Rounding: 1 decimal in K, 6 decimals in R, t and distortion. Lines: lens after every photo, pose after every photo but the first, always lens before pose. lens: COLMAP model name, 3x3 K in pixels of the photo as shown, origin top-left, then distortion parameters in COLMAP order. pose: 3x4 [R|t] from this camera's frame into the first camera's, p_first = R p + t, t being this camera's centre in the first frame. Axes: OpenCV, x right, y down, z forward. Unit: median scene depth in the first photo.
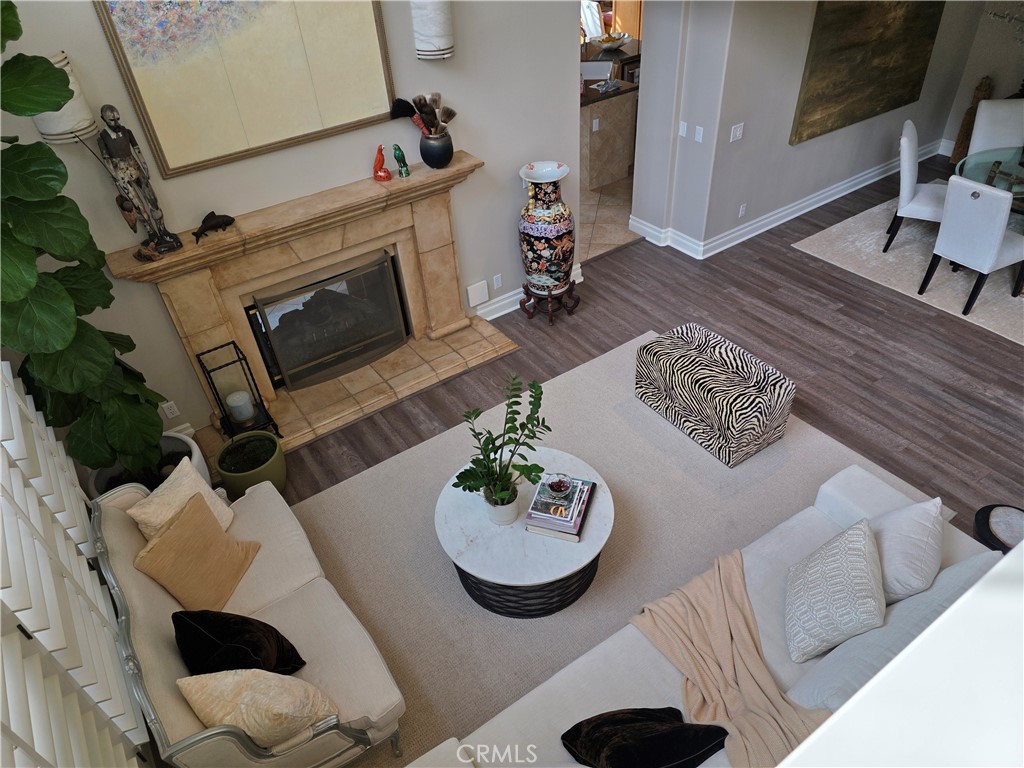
lens RADIAL K [[686.8, 0, 512.5], [0, 686.8, 391.5], [0, 0, 1]] dist [0.080942, -0.072131]
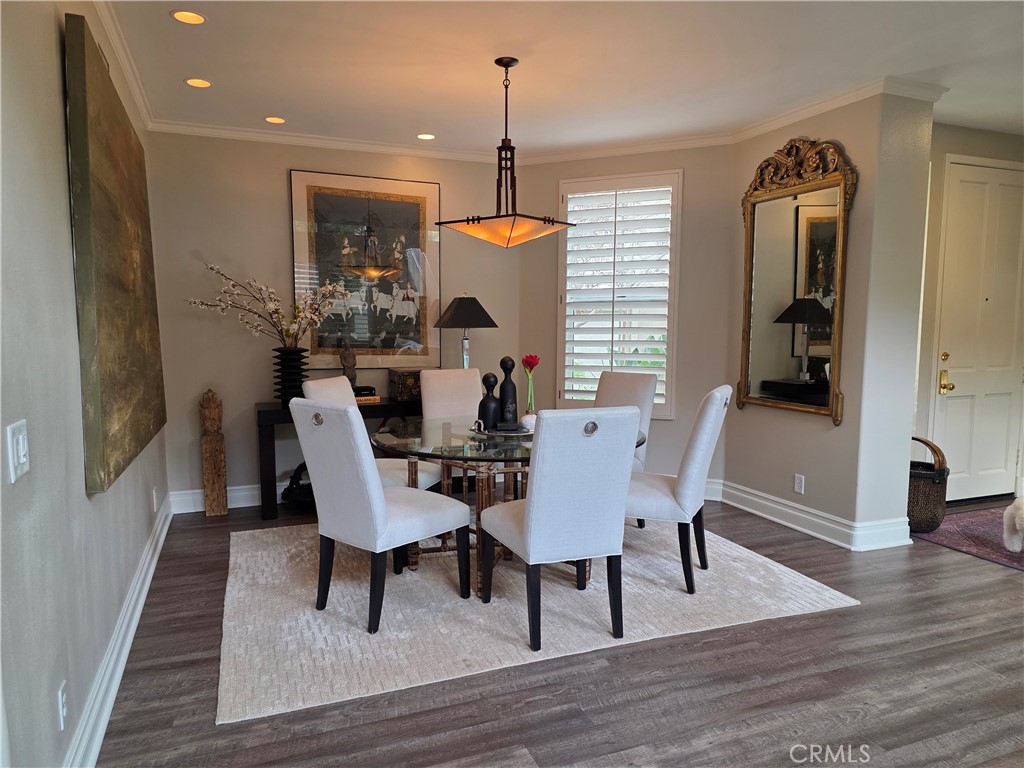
lens RADIAL K [[697.6, 0, 512.0], [0, 697.6, 384.0], [0, 0, 1]] dist [0.072220, -0.058768]
pose [[0.214868, -0.032321, 0.976108, 0.100035], [0.603304, 0.790350, -0.106634, -0.299694], [-0.768021, 0.611802, 0.189320, 0.963471]]
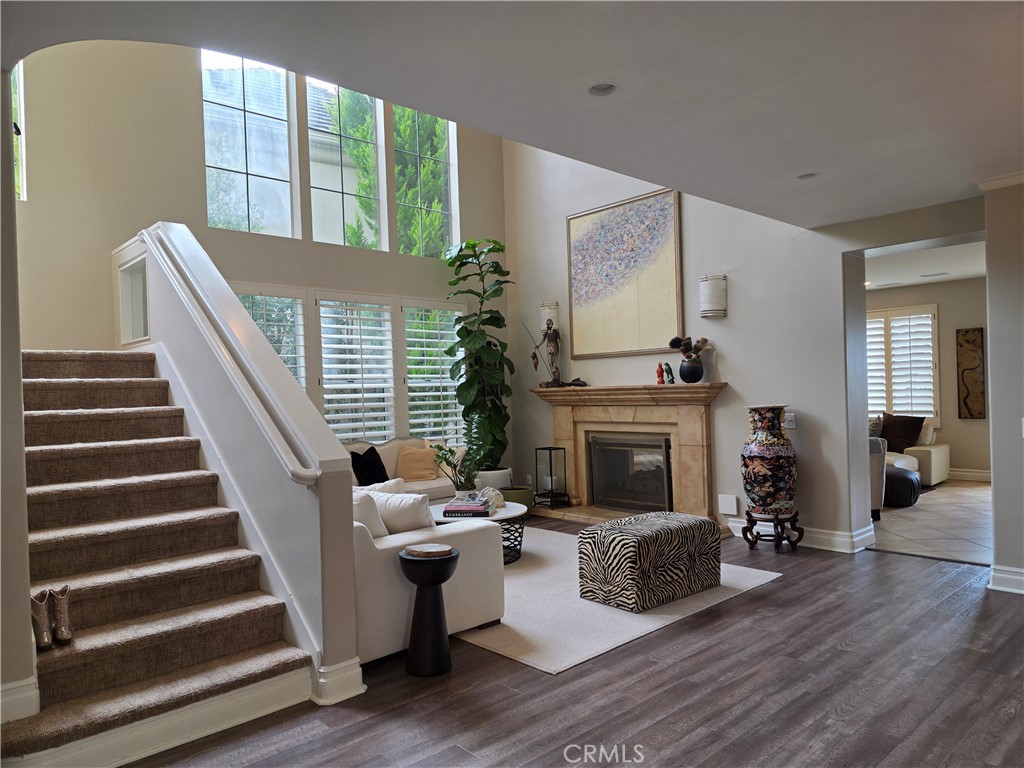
lens RADIAL K [[686.8, 0, 512.5], [0, 686.8, 391.5], [0, 0, 1]] dist [0.080942, -0.072131]
pose [[0.142646, 0.056910, -0.988136, 1.229457], [-0.603308, 0.796442, -0.041222, -0.032869], [0.784648, 0.602030, 0.147943, 0.515095]]
